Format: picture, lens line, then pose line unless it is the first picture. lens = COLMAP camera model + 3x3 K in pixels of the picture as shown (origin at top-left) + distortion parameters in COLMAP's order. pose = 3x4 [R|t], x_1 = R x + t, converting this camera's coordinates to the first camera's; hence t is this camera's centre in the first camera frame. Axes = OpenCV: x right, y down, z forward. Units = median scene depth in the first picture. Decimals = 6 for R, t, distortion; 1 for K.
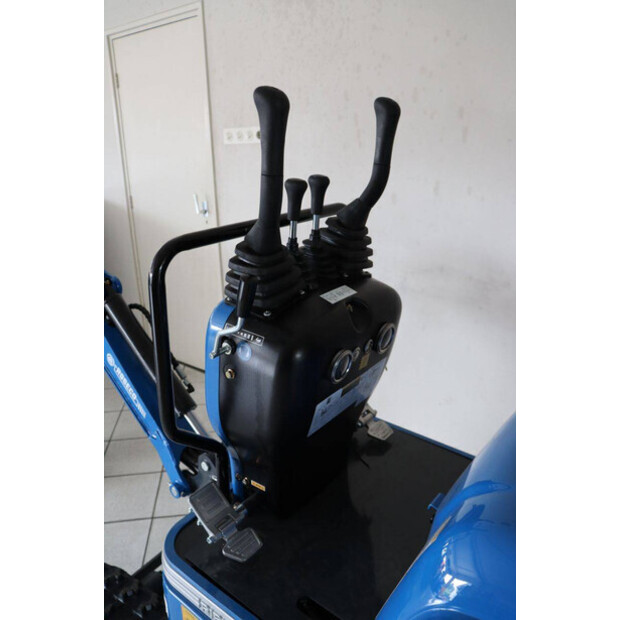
lens RADIAL K [[512.3, 0, 317.4], [0, 512.3, 302.7], [0, 0, 1]] dist [-0.153720, 0.132561]
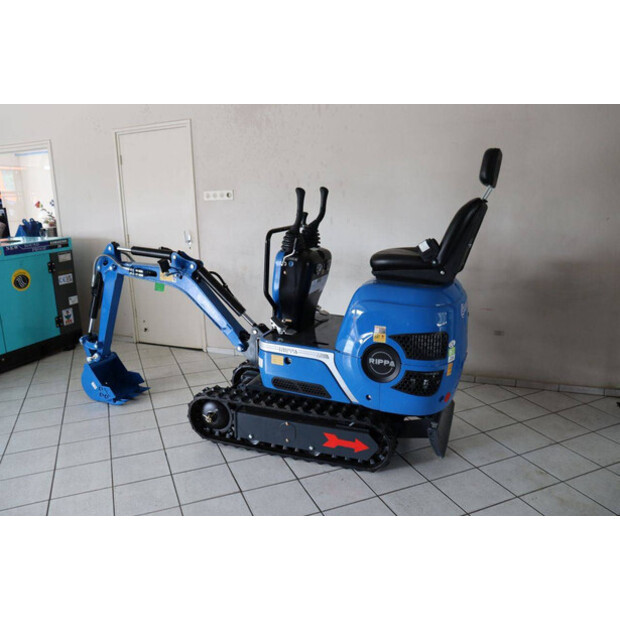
lens RADIAL K [[512.3, 0, 304.0], [0, 512.3, 309.5], [0, 0, 1]] dist [-0.153720, 0.132561]
pose [[0.973990, -0.057570, 0.219155, -0.358451], [0.075470, 0.994384, -0.074196, 0.285828], [-0.213653, 0.088806, 0.972865, -0.986407]]
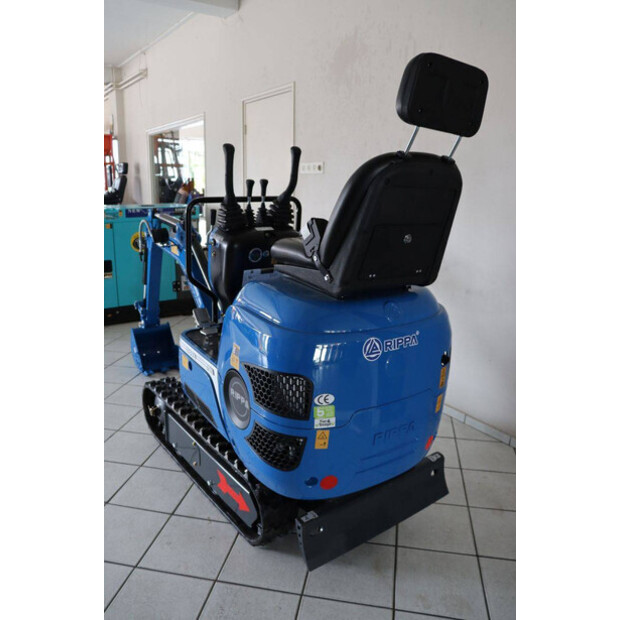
lens RADIAL K [[512.3, 0, 305.5], [0, 512.3, 301.4], [0, 0, 1]] dist [-0.153720, 0.132561]
pose [[0.941547, 0.105427, -0.319959, 0.497704], [-0.130407, 0.989785, -0.057614, 0.207724], [0.310616, 0.095972, 0.945678, -0.547321]]
